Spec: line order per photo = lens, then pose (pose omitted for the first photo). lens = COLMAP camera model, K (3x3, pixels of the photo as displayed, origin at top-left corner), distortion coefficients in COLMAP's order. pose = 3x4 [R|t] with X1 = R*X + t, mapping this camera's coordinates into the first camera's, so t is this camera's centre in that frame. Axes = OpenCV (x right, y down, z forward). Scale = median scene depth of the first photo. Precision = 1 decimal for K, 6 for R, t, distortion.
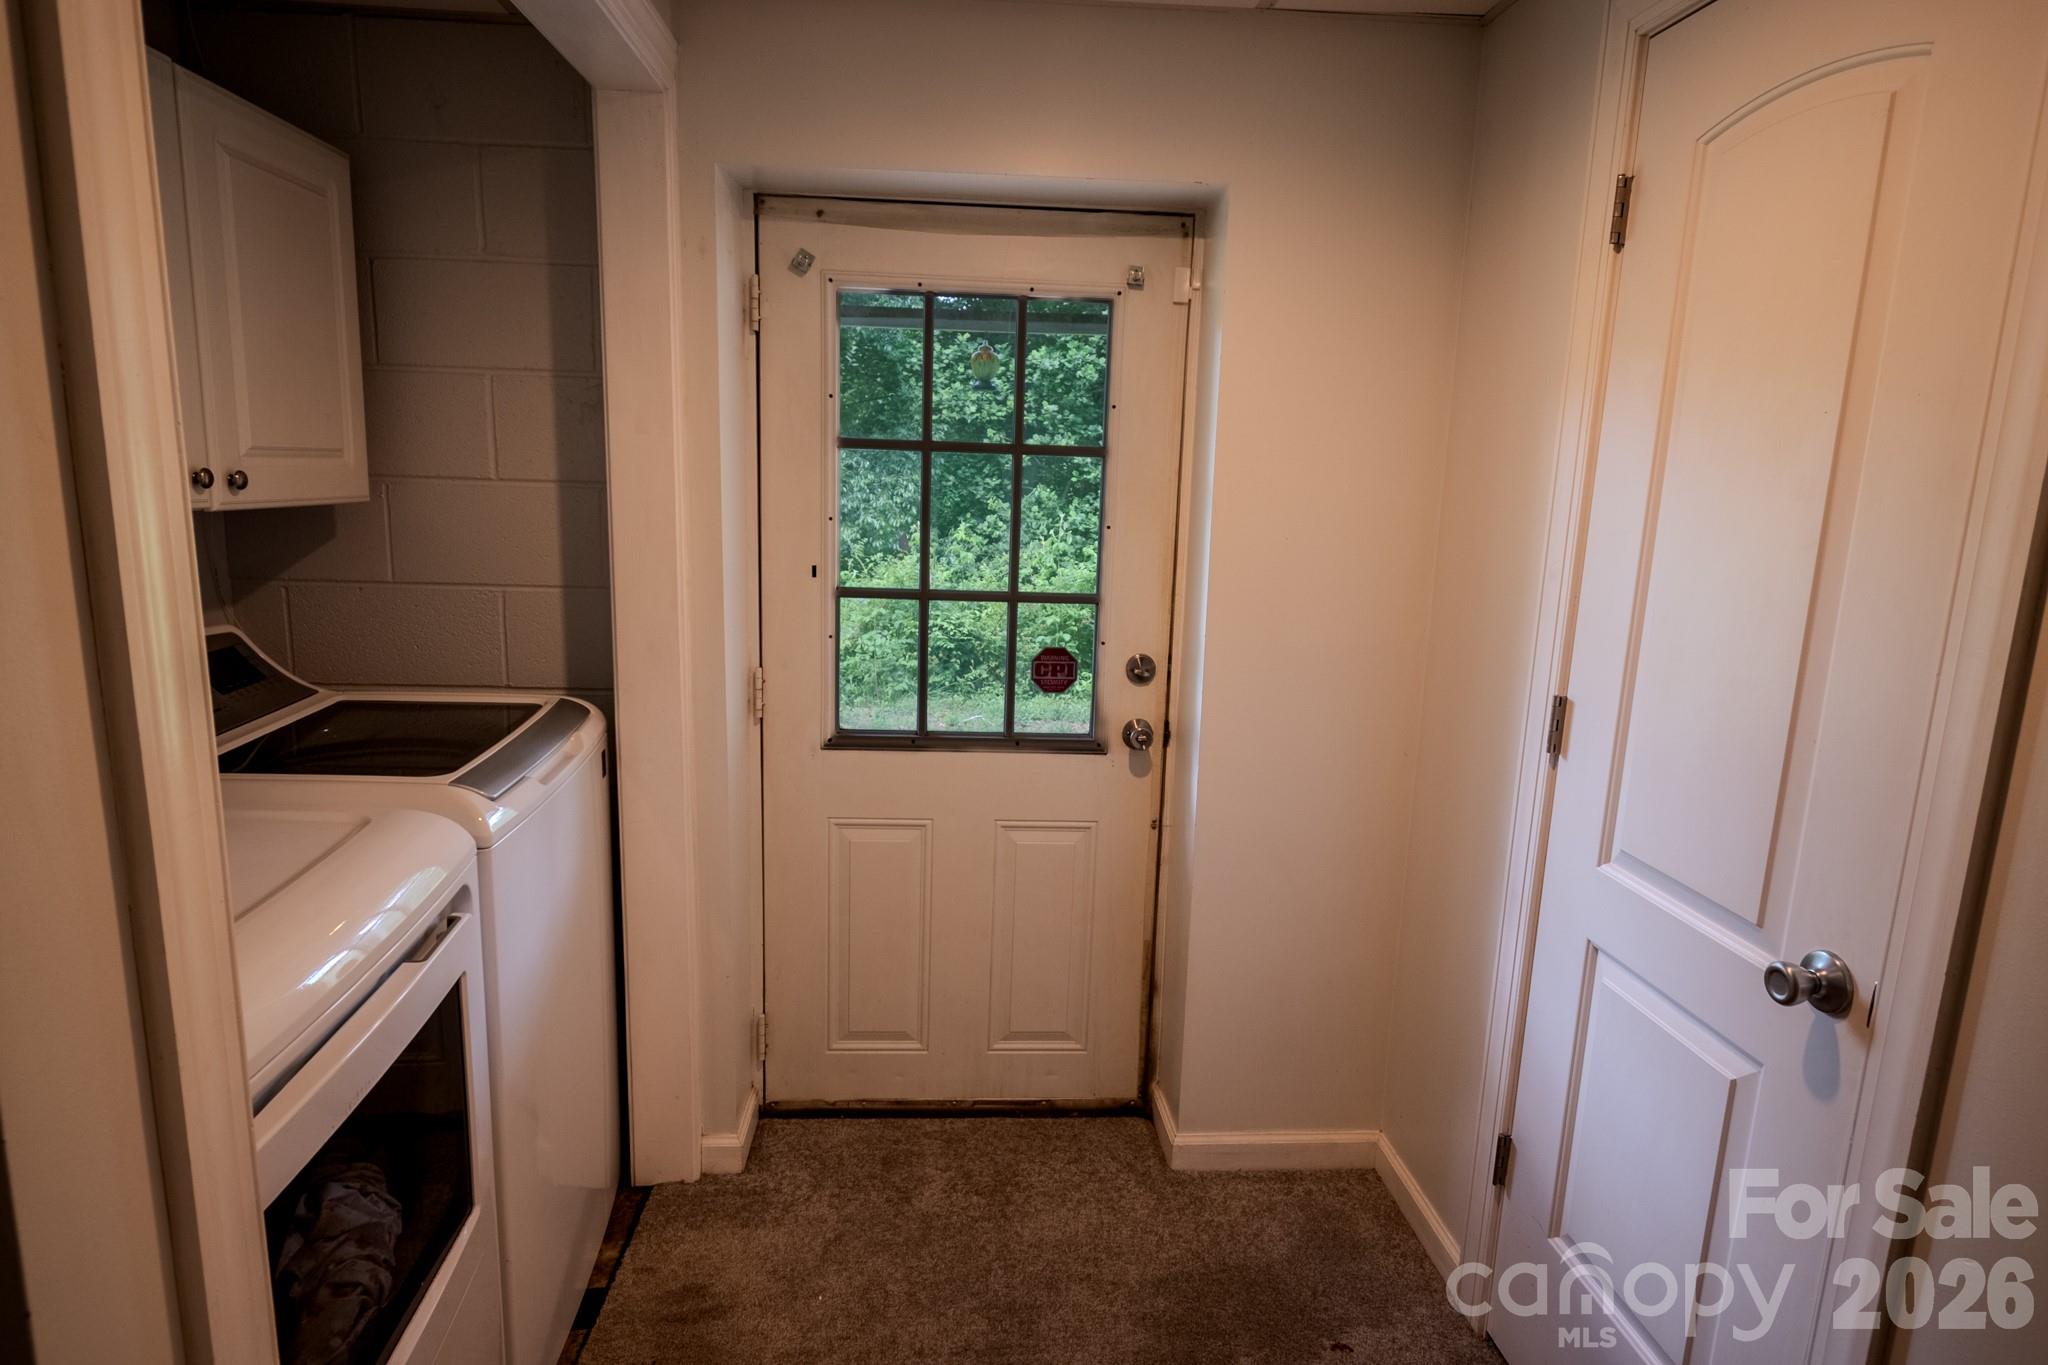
lens RADIAL K [[1134.8, 0, 993.3], [0, 1134.8, 676.7], [0, 0, 1]] dist [-0.003076, 0.000257]
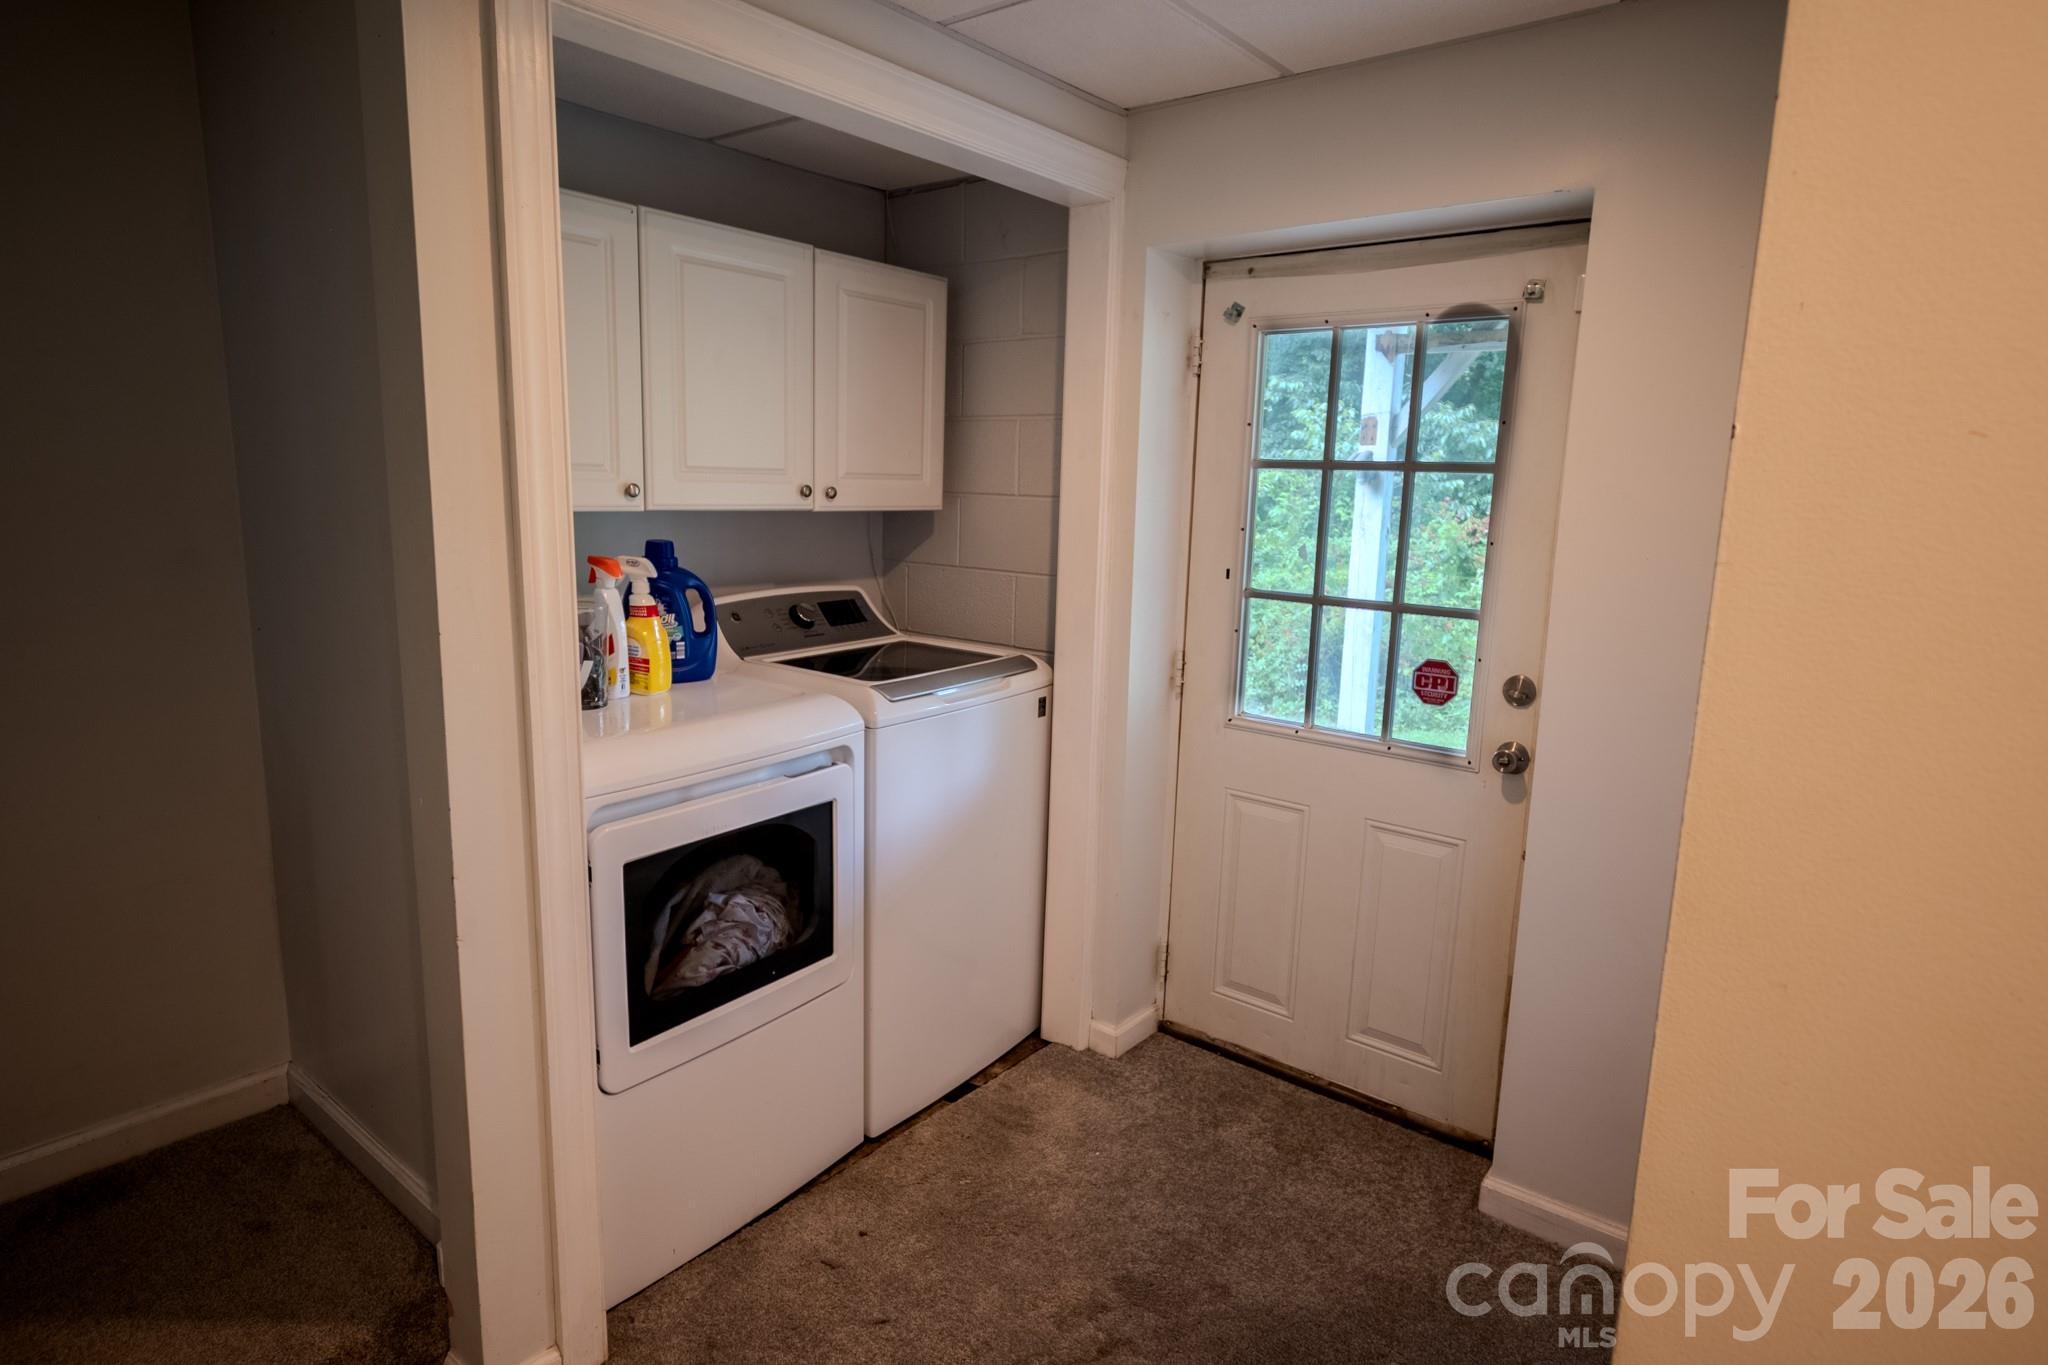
lens RADIAL K [[1134.8, 0, 993.3], [0, 1134.8, 676.7], [0, 0, 1]] dist [-0.003076, 0.000257]
pose [[0.722387, 0.108497, -0.682924, 0.490744], [-0.126847, 0.991647, 0.023368, 0.016334], [0.679755, 0.069746, 0.730116, -0.013627]]
